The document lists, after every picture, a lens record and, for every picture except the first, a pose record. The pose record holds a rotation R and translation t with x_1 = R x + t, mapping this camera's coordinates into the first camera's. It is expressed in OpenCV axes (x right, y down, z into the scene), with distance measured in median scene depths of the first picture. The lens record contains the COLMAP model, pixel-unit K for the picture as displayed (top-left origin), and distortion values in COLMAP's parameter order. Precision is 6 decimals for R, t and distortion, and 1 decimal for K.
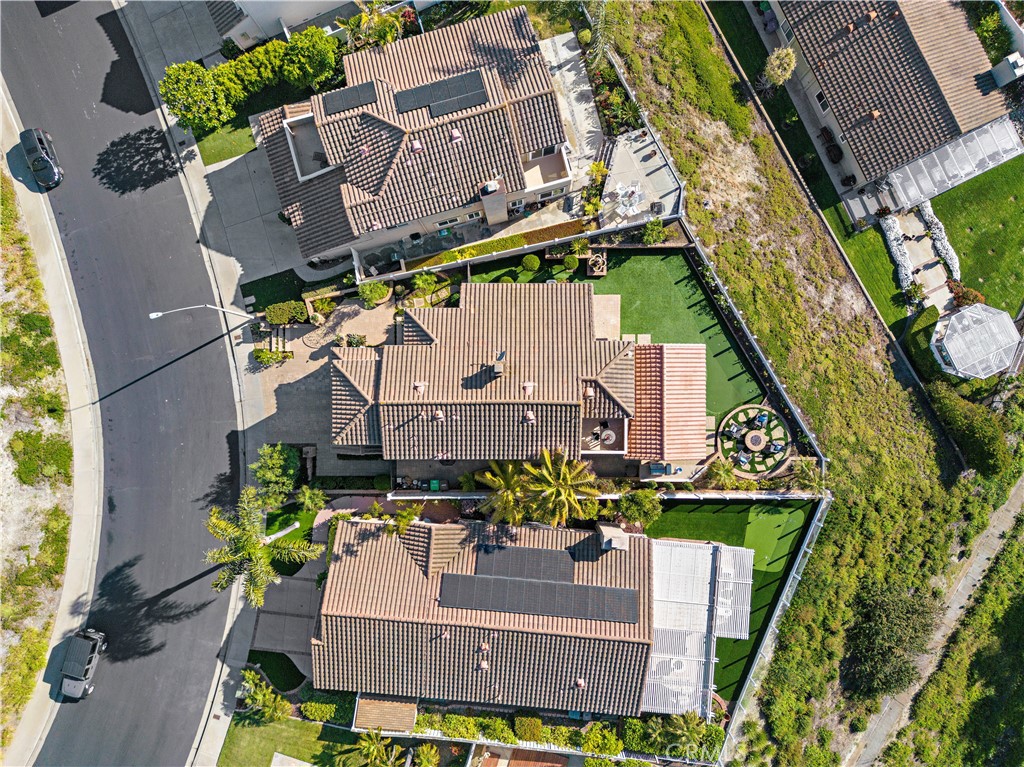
lens RADIAL K [[716.7, 0, 516.0], [0, 716.7, 381.0], [0, 0, 1]] dist [0.073930, -0.070645]
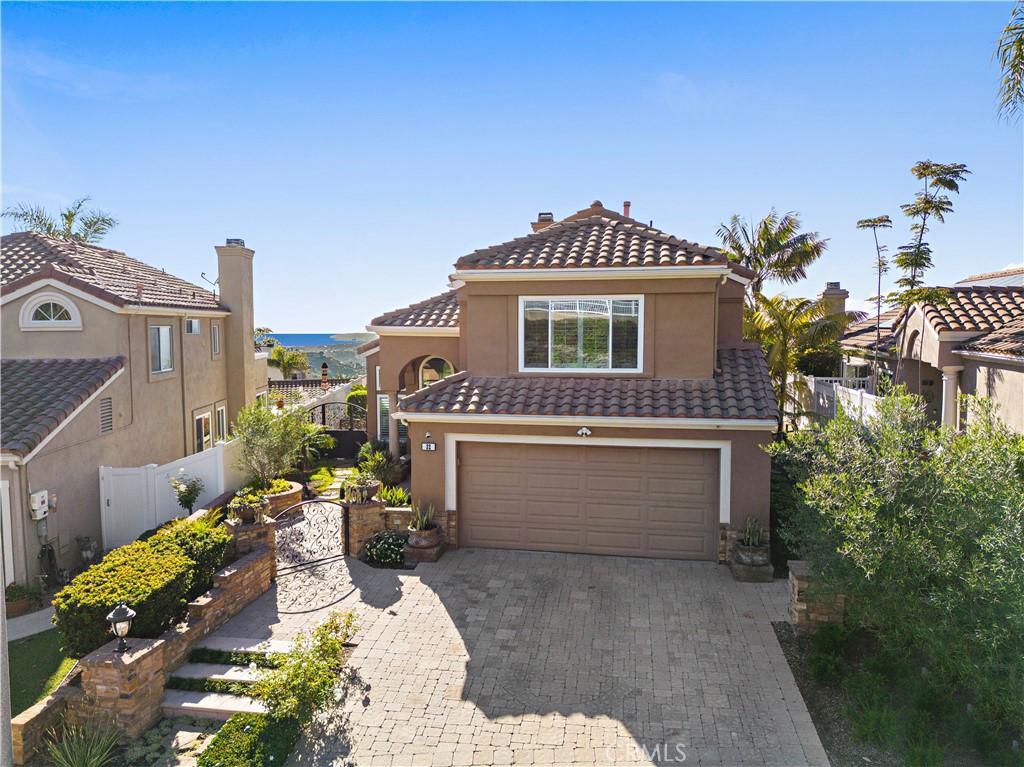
lens RADIAL K [[727.3, 0, 515.3], [0, 727.3, 383.9], [0, 0, 1]] dist [0.060223, -0.058586]
pose [[0.166863, -0.066519, 0.983734, -0.495552], [0.985953, 0.018701, -0.165975, 0.045920], [-0.007356, 0.997610, 0.068705, 0.904279]]
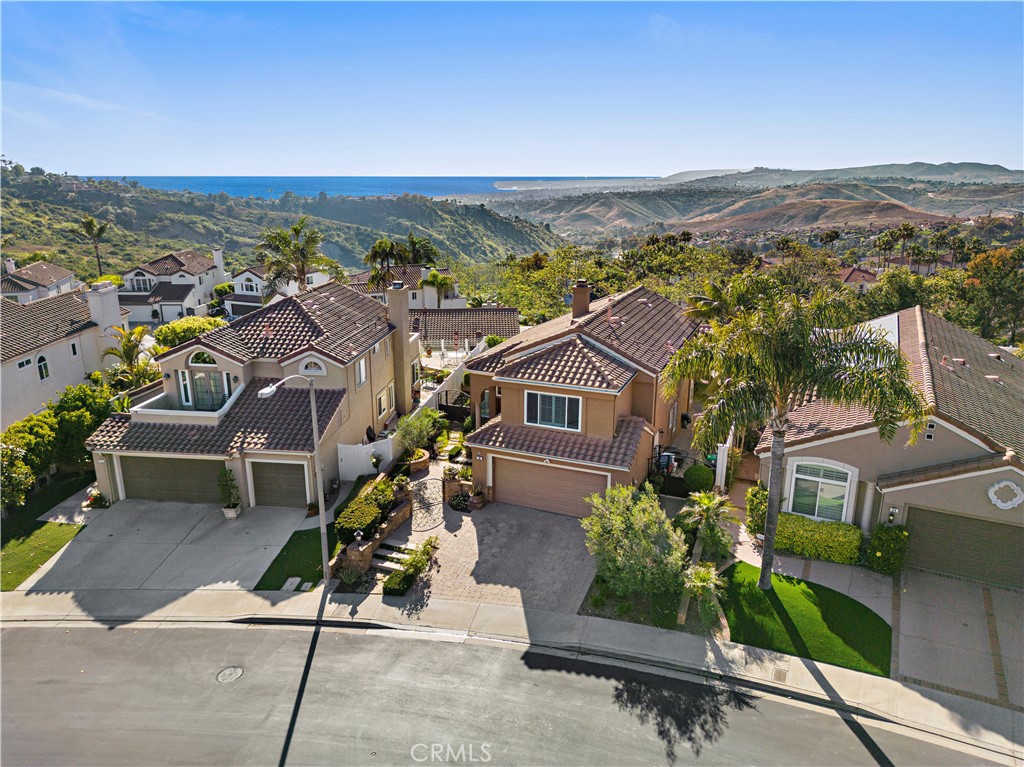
lens RADIAL K [[716.7, 0, 516.0], [0, 716.7, 381.0], [0, 0, 1]] dist [0.073930, -0.070645]
pose [[0.374444, -0.242751, 0.894910, -0.728363], [0.927091, 0.115848, -0.356485, 0.196285], [-0.017136, 0.963146, 0.268431, 0.730138]]
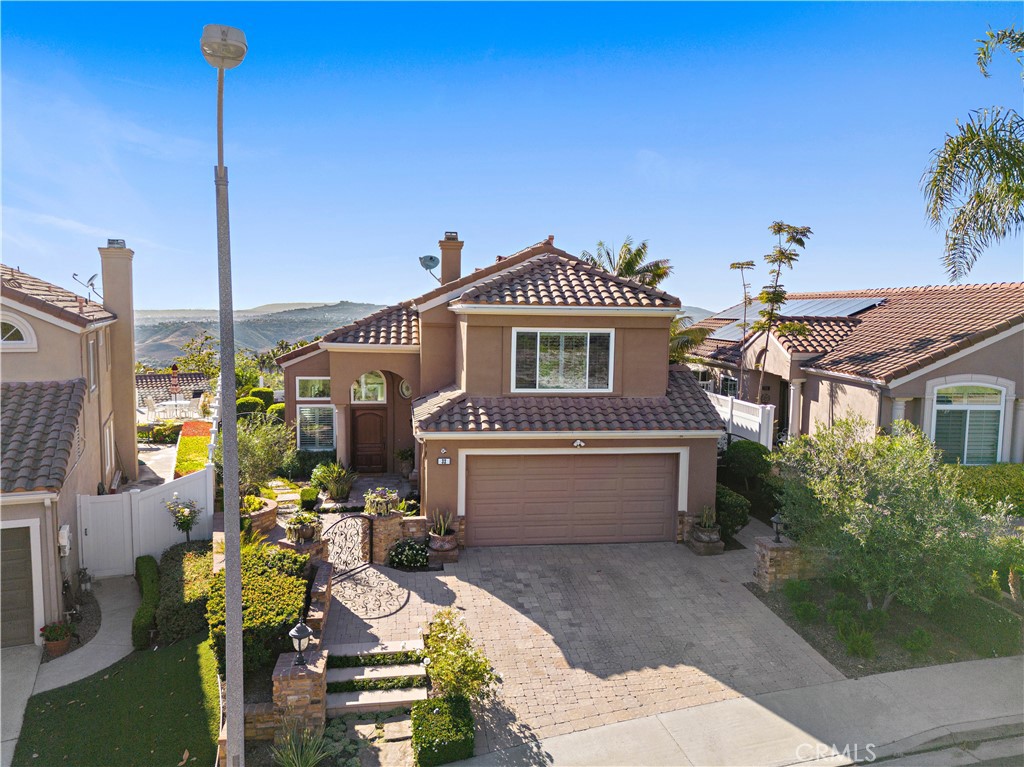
lens RADIAL K [[733.8, 0, 515.1], [0, 733.8, 380.3], [0, 0, 1]] dist [0.060884, -0.053959]
pose [[-0.153866, -0.084259, 0.984493, -0.542471], [0.987840, 0.009379, 0.155192, -0.049488], [-0.022310, 0.996400, 0.081792, 0.886452]]
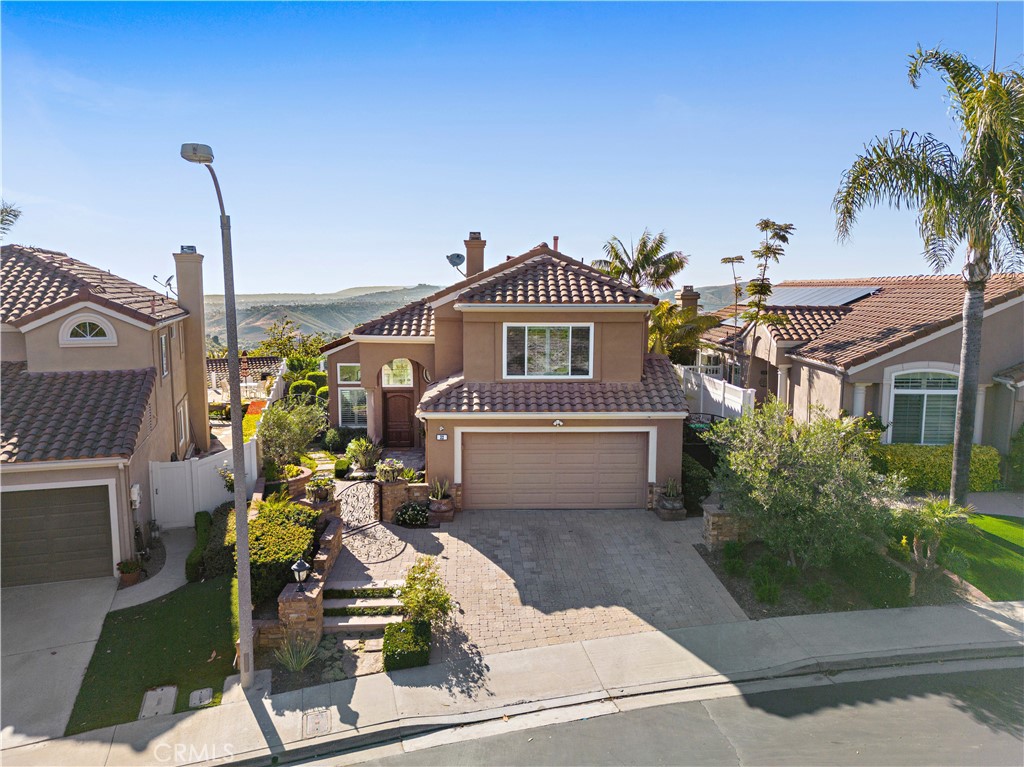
lens RADIAL K [[721.4, 0, 515.3], [0, 721.4, 380.5], [0, 0, 1]] dist [0.070414, -0.065575]
pose [[-0.054306, -0.111975, 0.992226, -0.592095], [0.998457, 0.005433, 0.055260, -0.014231], [-0.011579, 0.993696, 0.111507, 0.877729]]
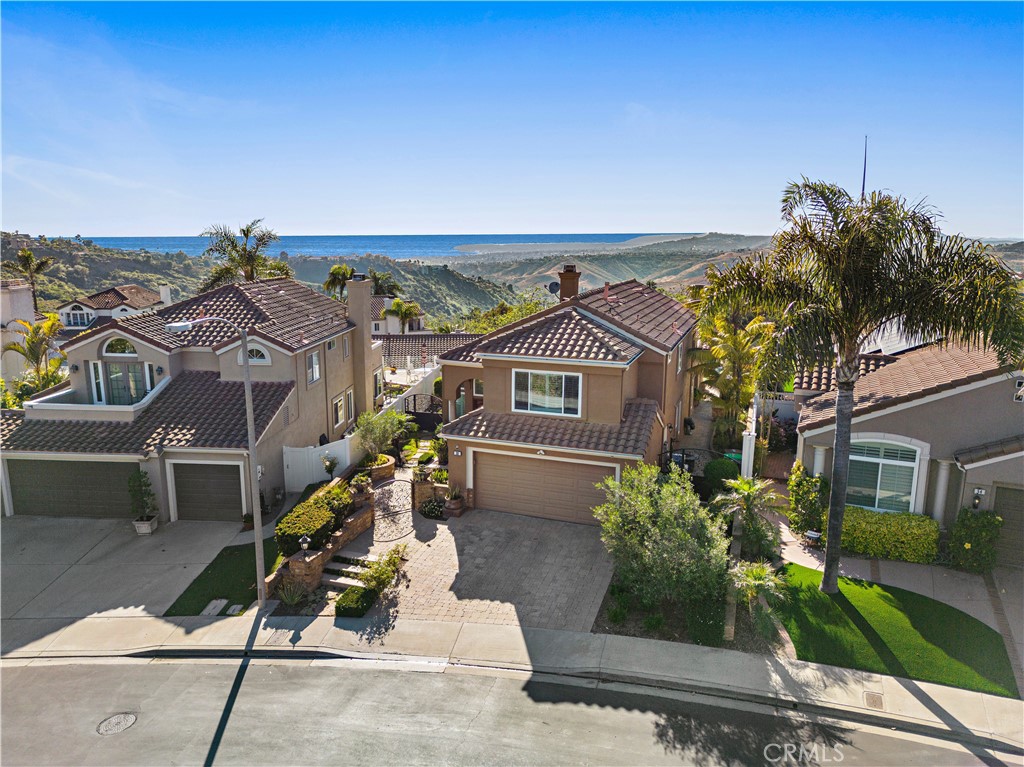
lens RADIAL K [[721.4, 0, 515.3], [0, 721.4, 380.5], [0, 0, 1]] dist [0.070414, -0.065575]
pose [[0.327314, -0.167703, 0.929915, -0.660394], [0.944686, 0.079786, -0.318124, 0.154237], [-0.020844, 0.982604, 0.184542, 0.809700]]
